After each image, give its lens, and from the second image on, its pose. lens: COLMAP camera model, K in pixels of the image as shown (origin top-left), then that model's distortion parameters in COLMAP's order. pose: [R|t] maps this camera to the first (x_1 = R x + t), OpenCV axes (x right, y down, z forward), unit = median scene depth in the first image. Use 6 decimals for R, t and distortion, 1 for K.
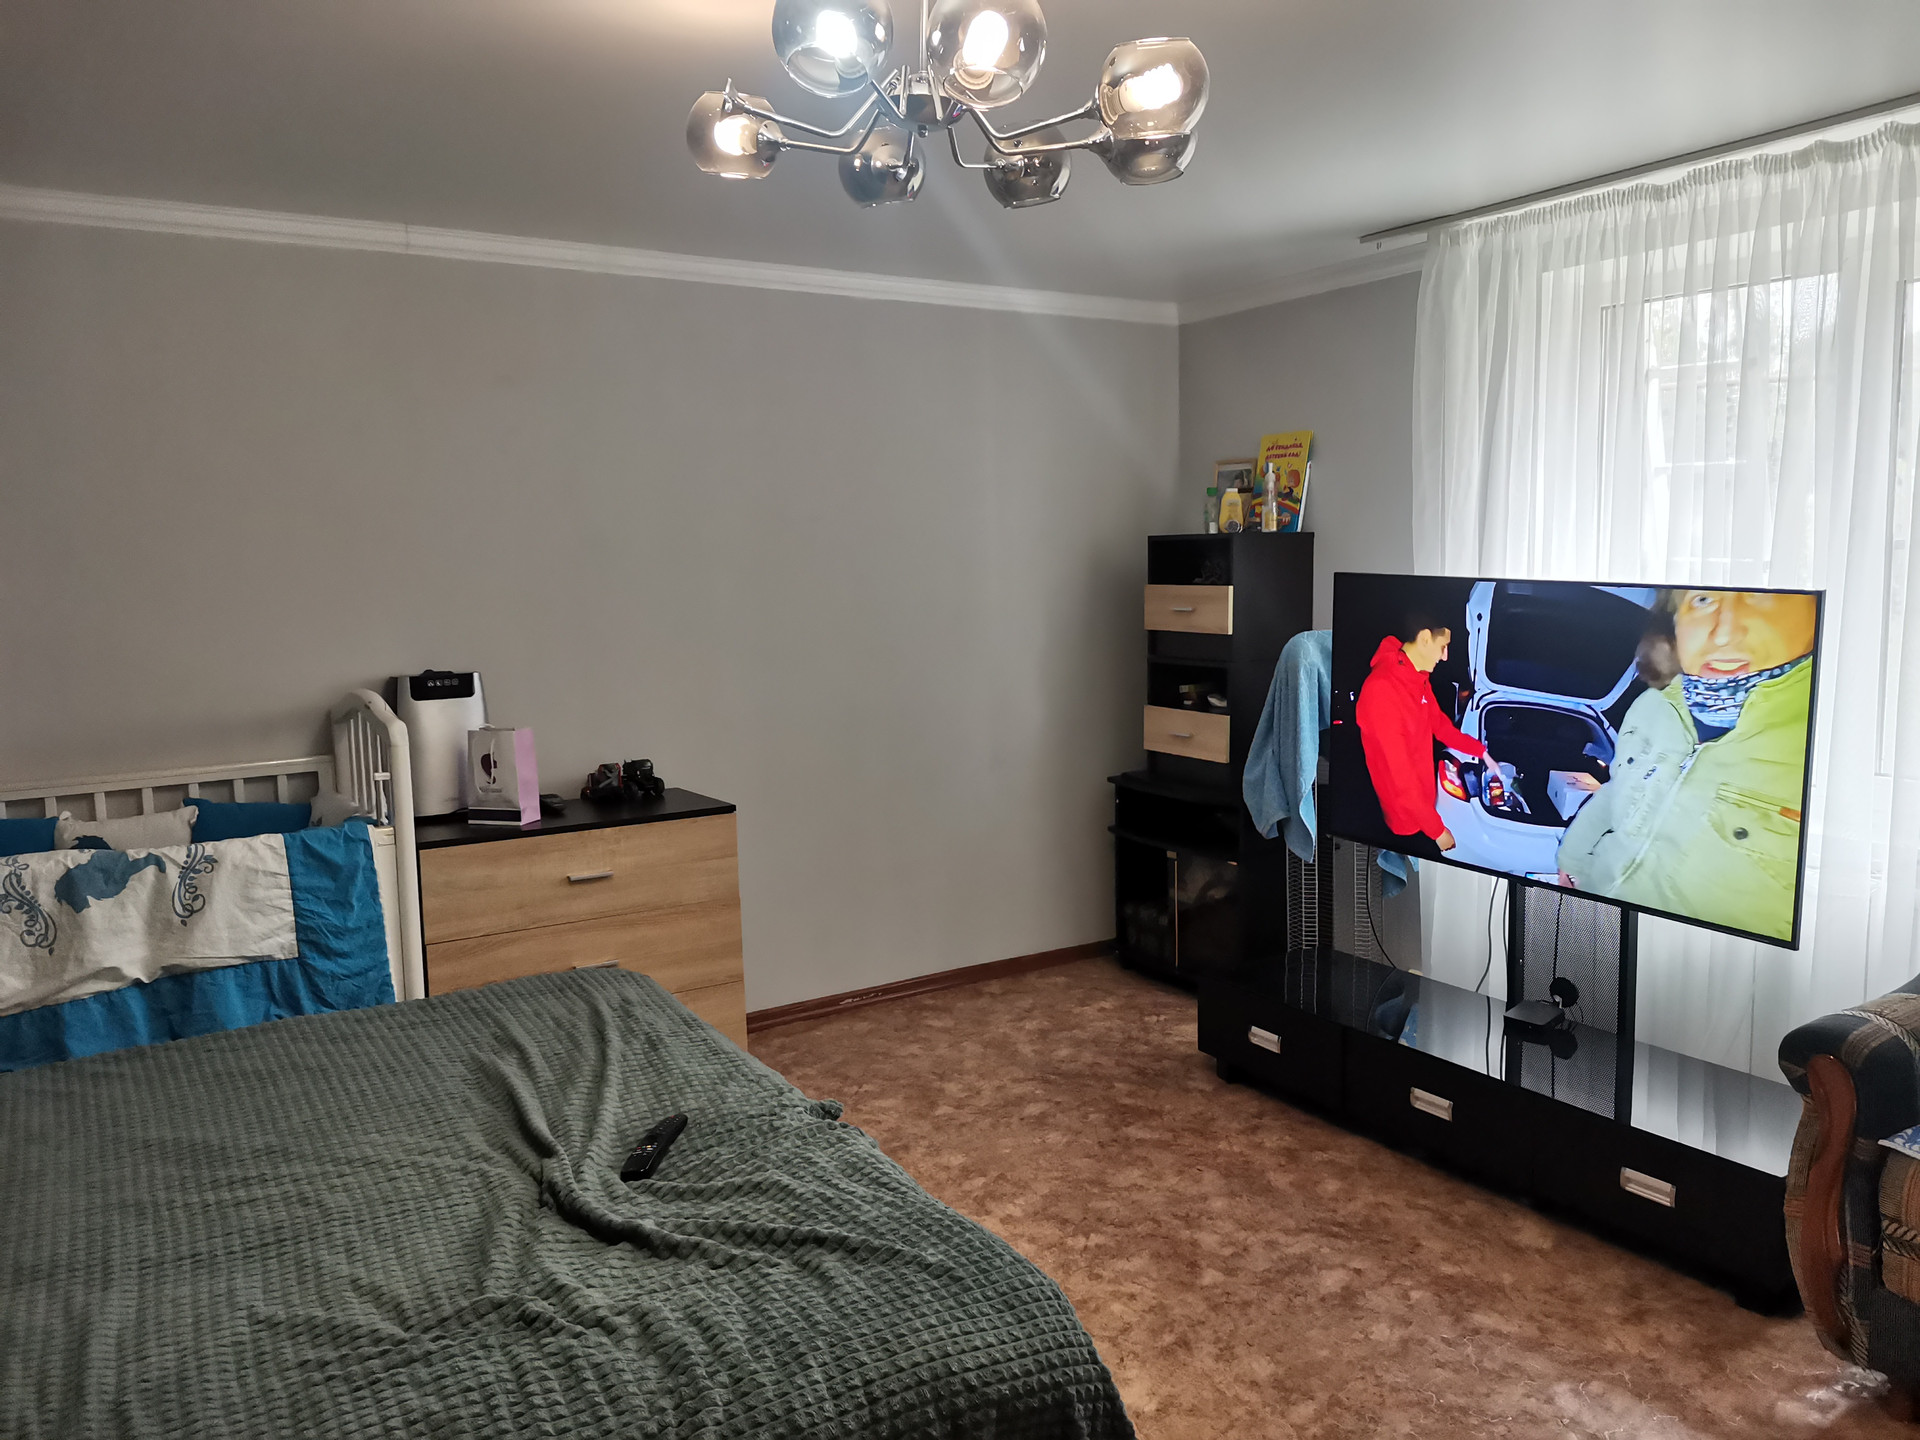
lens RADIAL K [[1427.3, 0, 972.8], [0, 1427.3, 717.6], [0, 0, 1]] dist [0.081640, -0.110547]
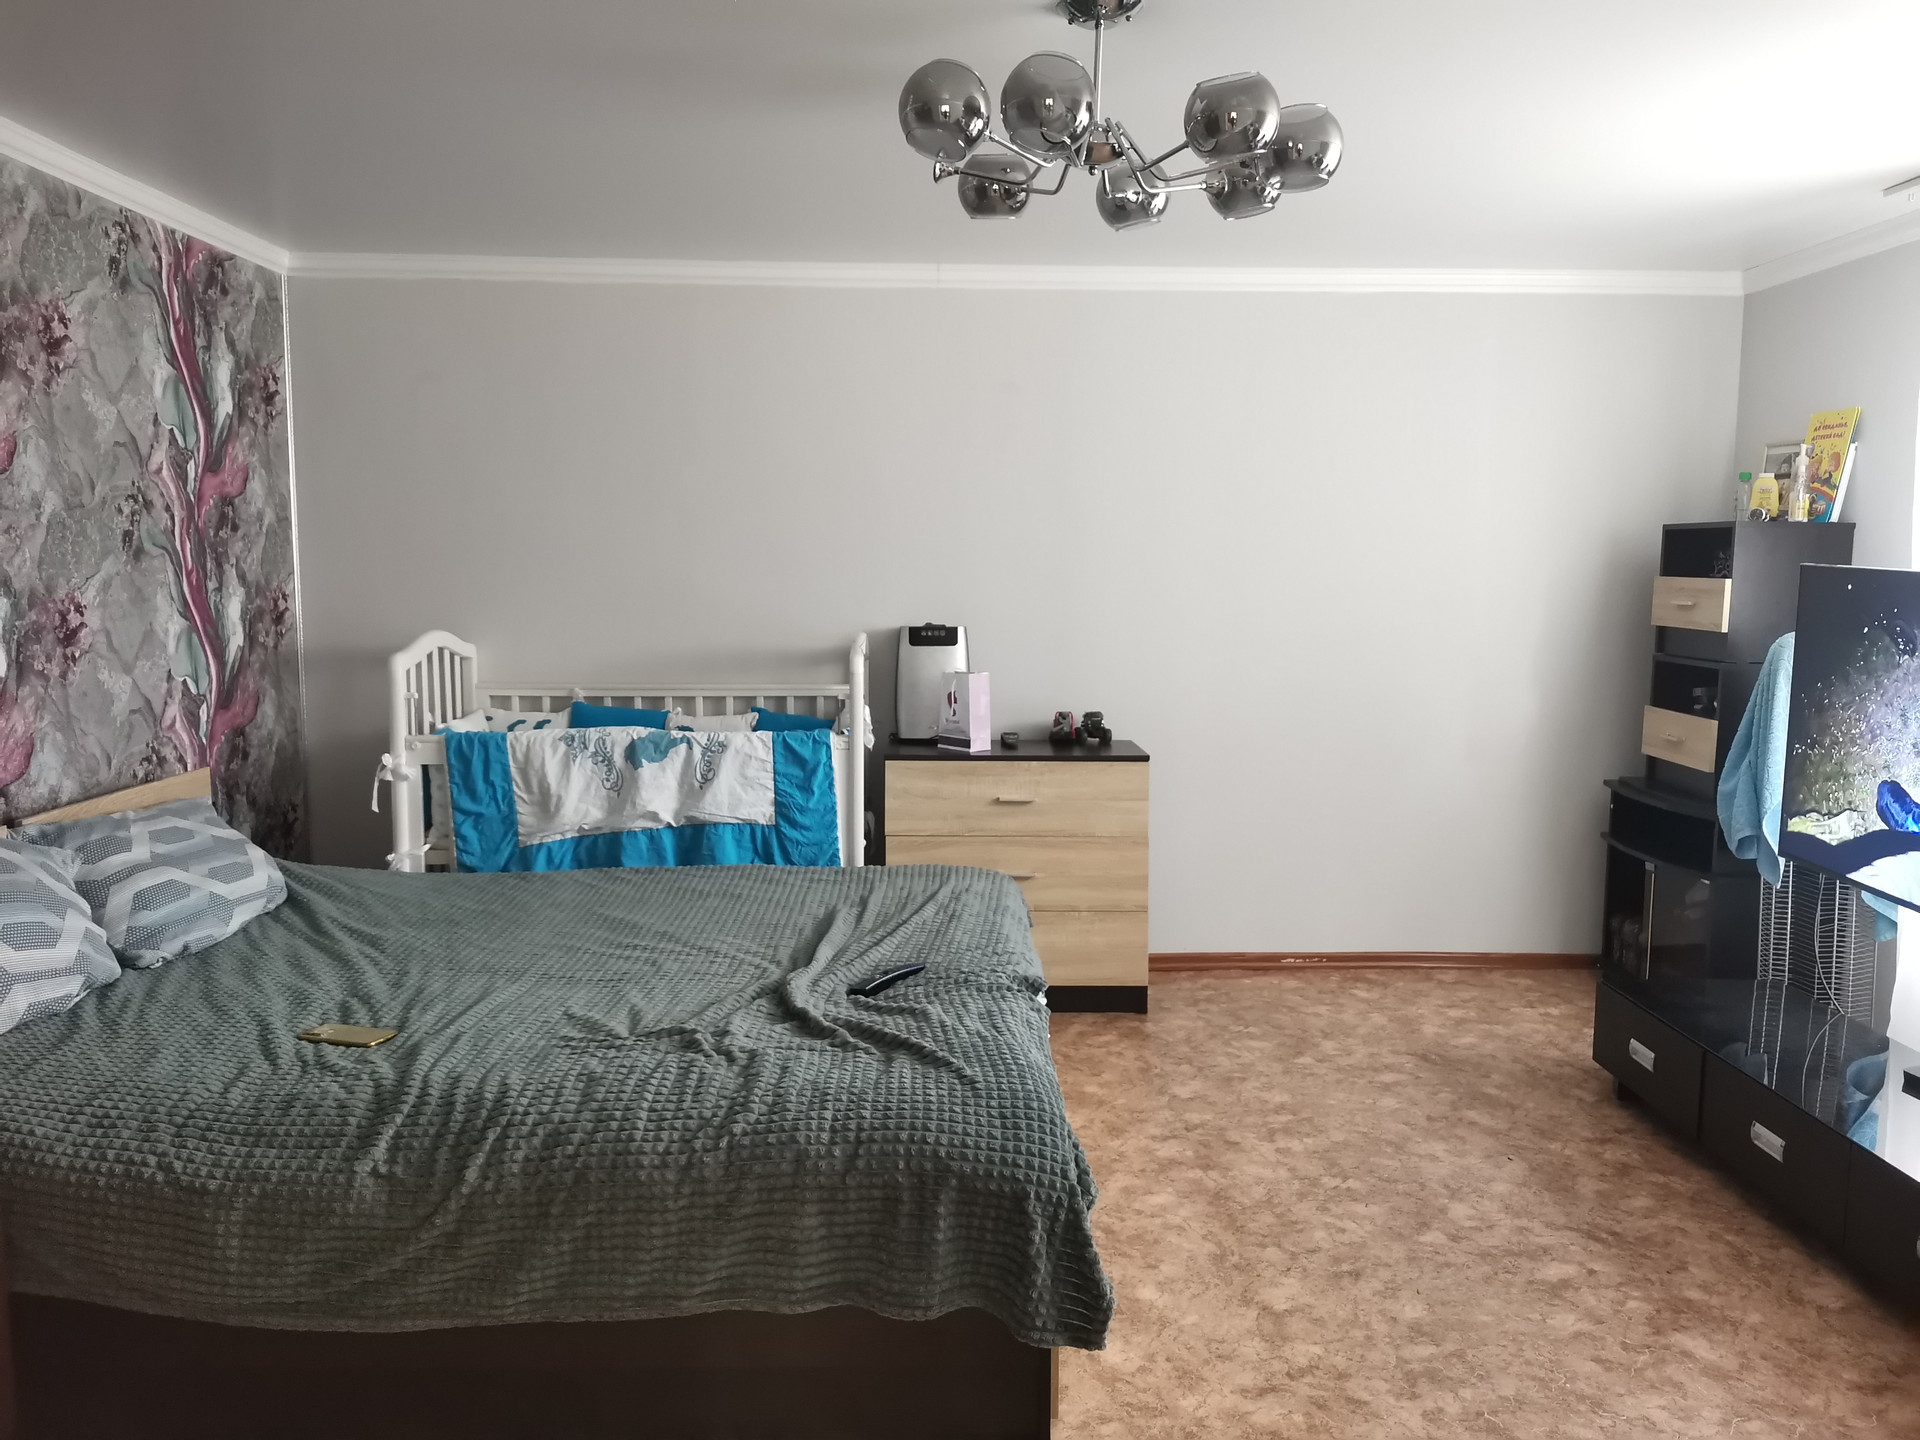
lens RADIAL K [[1427.3, 0, 972.8], [0, 1427.3, 717.6], [0, 0, 1]] dist [0.081640, -0.110547]
pose [[0.862604, 0.082511, -0.499105, 0.339019], [-0.081642, 0.996382, 0.023619, 0.019951], [0.499248, 0.020374, 0.866219, -0.058044]]
